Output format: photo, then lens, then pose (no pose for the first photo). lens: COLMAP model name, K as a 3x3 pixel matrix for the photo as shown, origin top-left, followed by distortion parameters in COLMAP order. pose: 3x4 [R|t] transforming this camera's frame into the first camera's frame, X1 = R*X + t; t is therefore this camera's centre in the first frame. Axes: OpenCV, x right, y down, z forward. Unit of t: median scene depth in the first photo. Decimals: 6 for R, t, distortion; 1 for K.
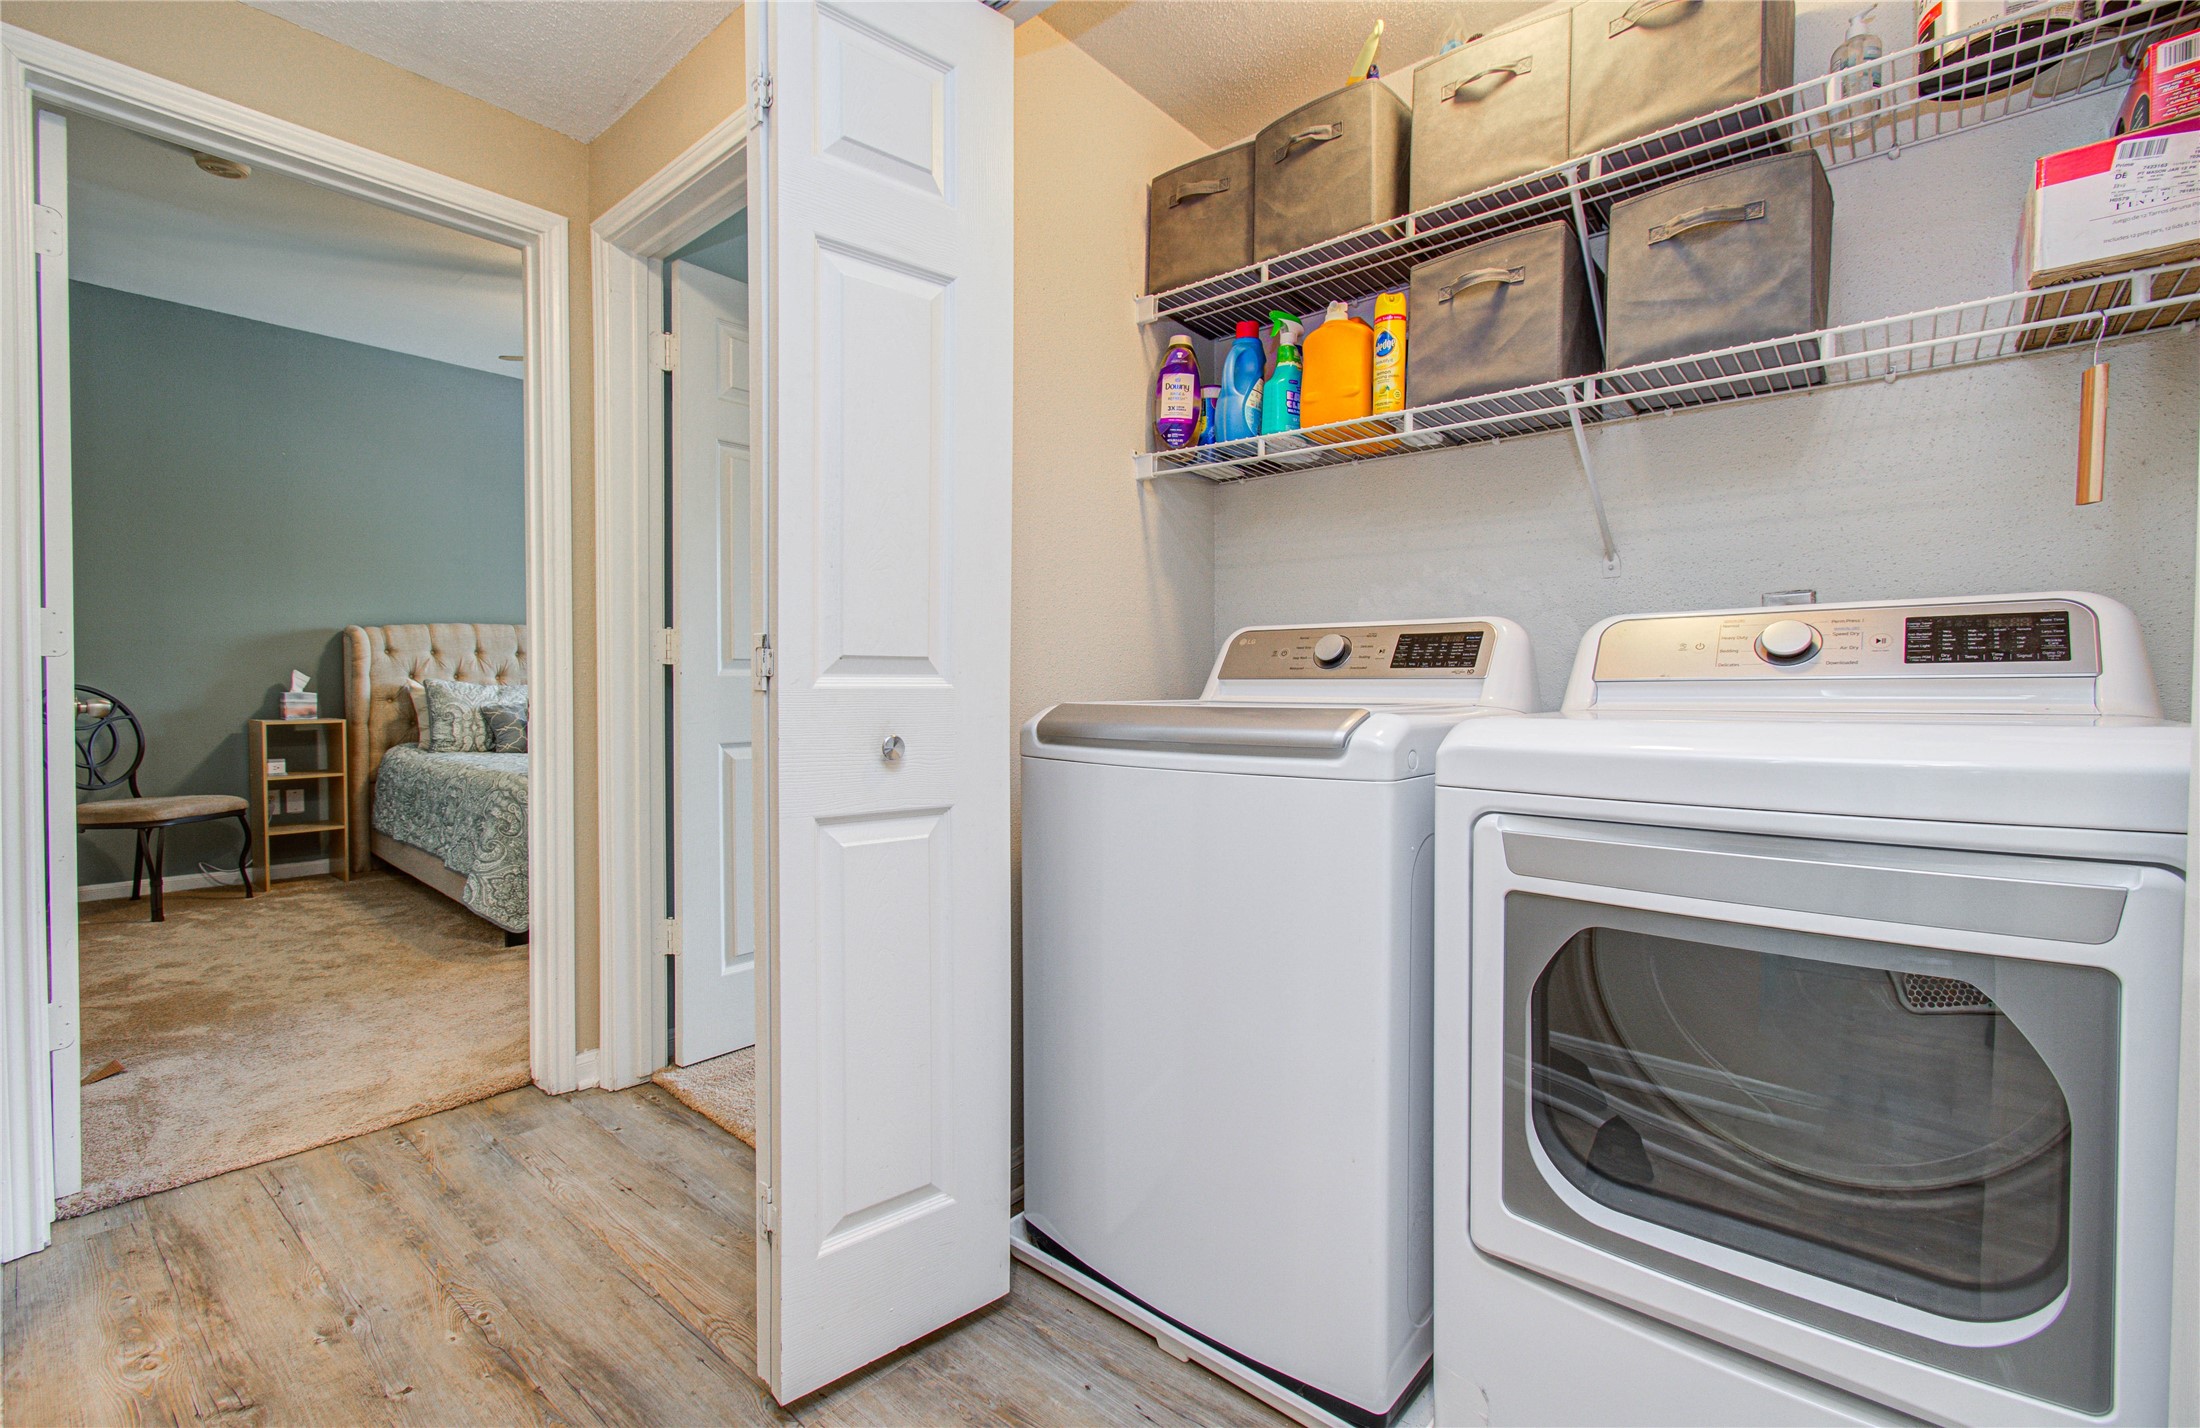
lens RADIAL K [[954.9, 0, 1097.9], [0, 954.9, 695.4], [0, 0, 1]] dist [-0.007538, 0.005429]
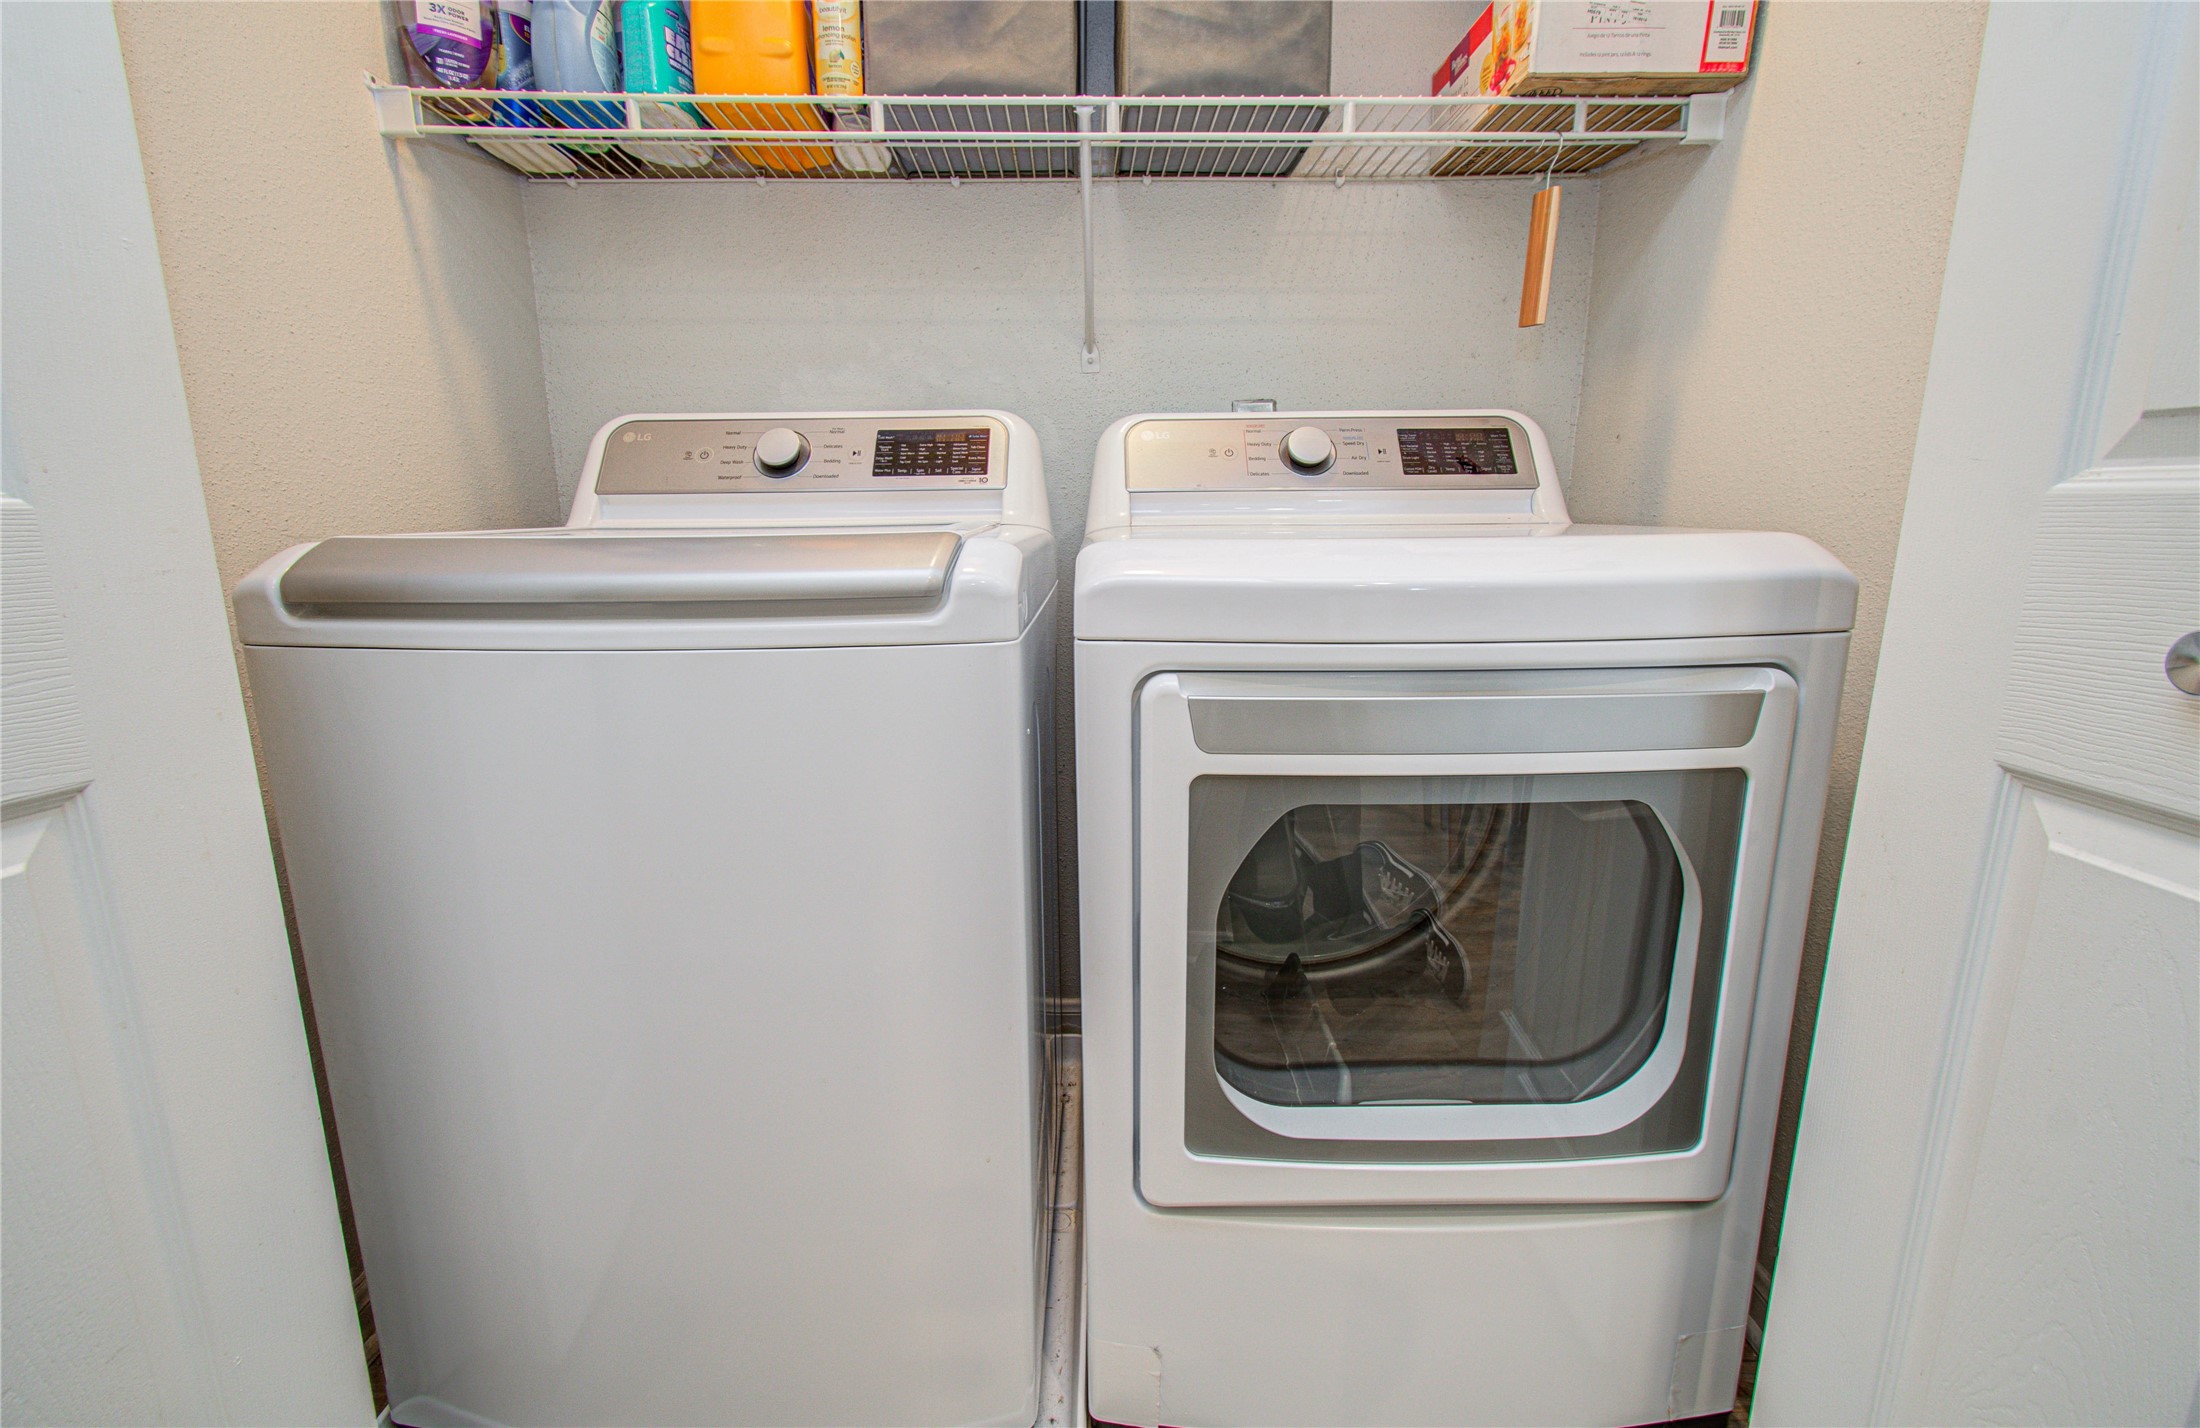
lens RADIAL K [[954.9, 0, 1085.2], [0, 954.9, 710.8], [0, 0, 1]] dist [-0.007538, 0.005429]
pose [[0.753238, -0.142861, 0.642046, -0.071708], [0.013382, 0.979254, 0.202193, 0.001358], [-0.657612, -0.143708, 0.739523, 0.328337]]
